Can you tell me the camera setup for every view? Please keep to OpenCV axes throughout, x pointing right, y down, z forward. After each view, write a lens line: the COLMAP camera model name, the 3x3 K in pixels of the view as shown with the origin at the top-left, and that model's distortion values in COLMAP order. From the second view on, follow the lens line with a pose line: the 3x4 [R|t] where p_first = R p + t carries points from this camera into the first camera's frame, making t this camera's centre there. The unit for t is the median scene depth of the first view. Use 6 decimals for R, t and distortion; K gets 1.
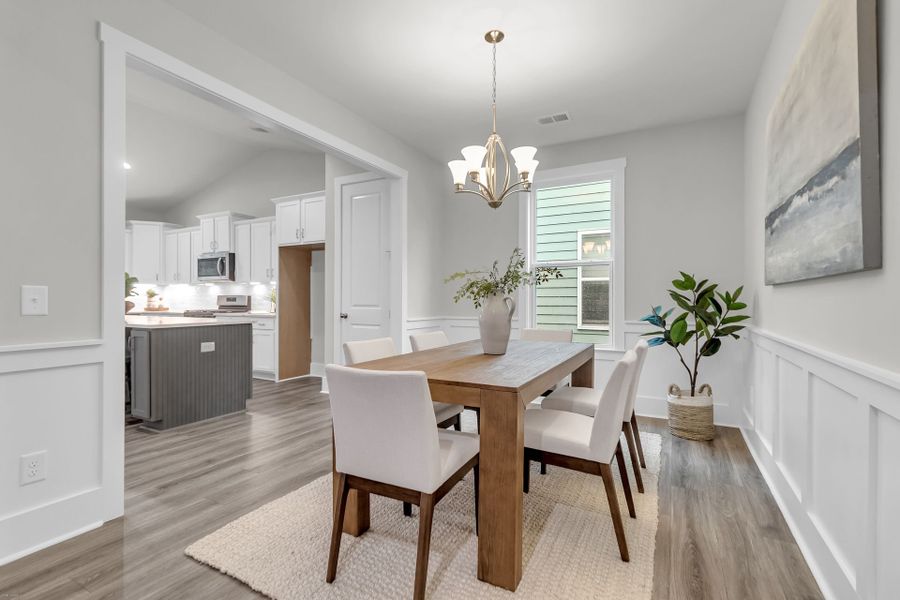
lens RADIAL K [[421.4, 0, 455.2], [0, 421.4, 307.5], [0, 0, 1]] dist [-0.000998, 0.001569]
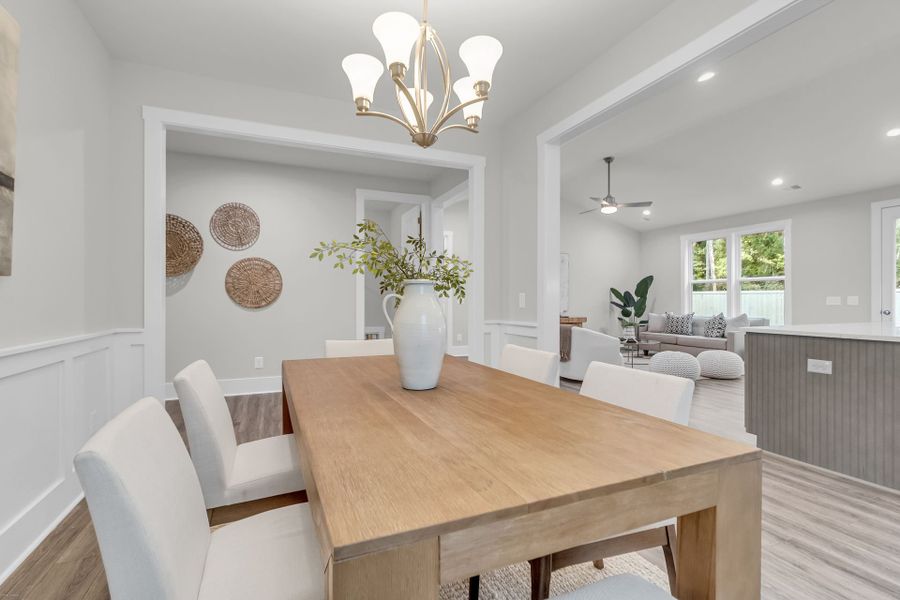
lens RADIAL K [[421.4, 0, 441.1], [0, 421.4, 299.7], [0, 0, 1]] dist [-0.000998, 0.001569]
pose [[-0.641568, -0.007248, -0.767032, 0.235286], [-0.016124, 0.999862, 0.004039, -0.007902], [0.766896, 0.014959, -0.641597, 0.602716]]
